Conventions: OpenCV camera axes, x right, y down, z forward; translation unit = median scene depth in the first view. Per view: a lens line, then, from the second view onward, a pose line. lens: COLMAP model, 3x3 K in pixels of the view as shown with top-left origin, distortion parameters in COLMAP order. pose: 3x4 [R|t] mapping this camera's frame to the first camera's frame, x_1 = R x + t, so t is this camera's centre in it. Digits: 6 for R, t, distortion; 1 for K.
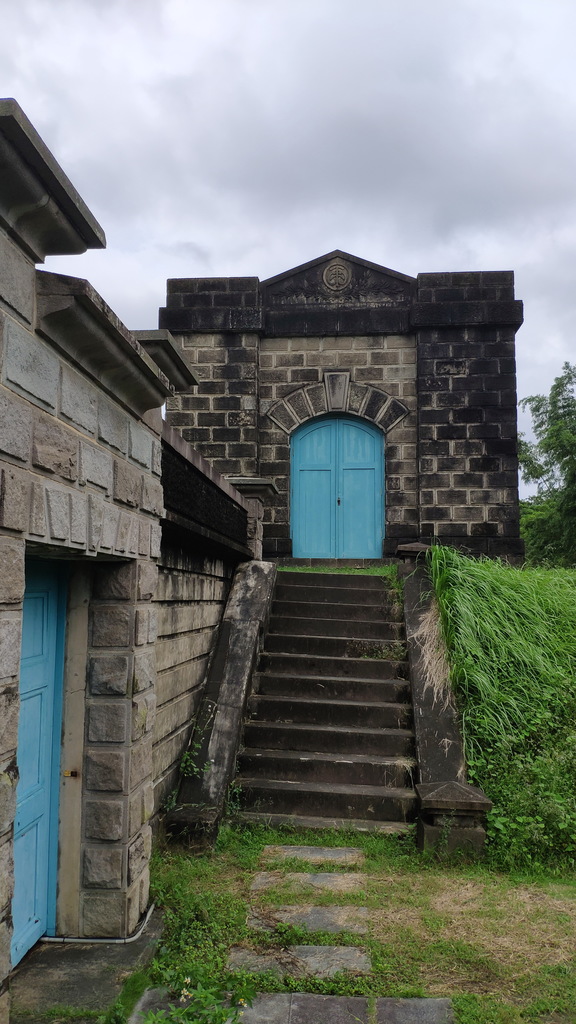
lens RADIAL K [[791.2, 0, 288.0], [0, 791.2, 512.0], [0, 0, 1]] dist [0.114565, -0.327792]
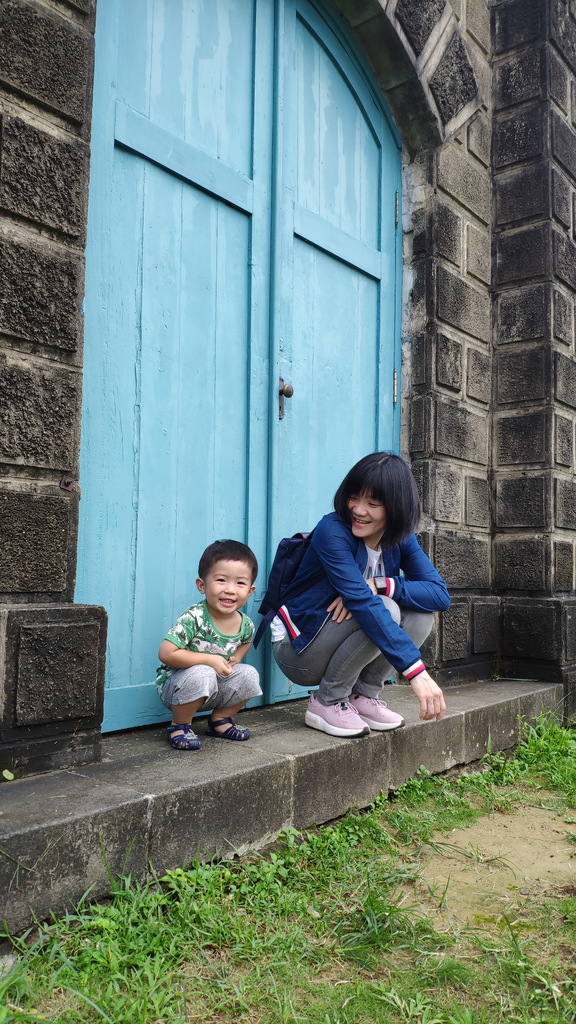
lens RADIAL K [[791.2, 0, 288.0], [0, 791.2, 512.0], [0, 0, 1]] dist [0.114565, -0.327792]
pose [[0.565780, 0.065901, 0.821919, -0.086919], [-0.098377, 0.995076, -0.012065, 0.015904], [-0.818667, -0.074032, 0.569477, 0.890911]]
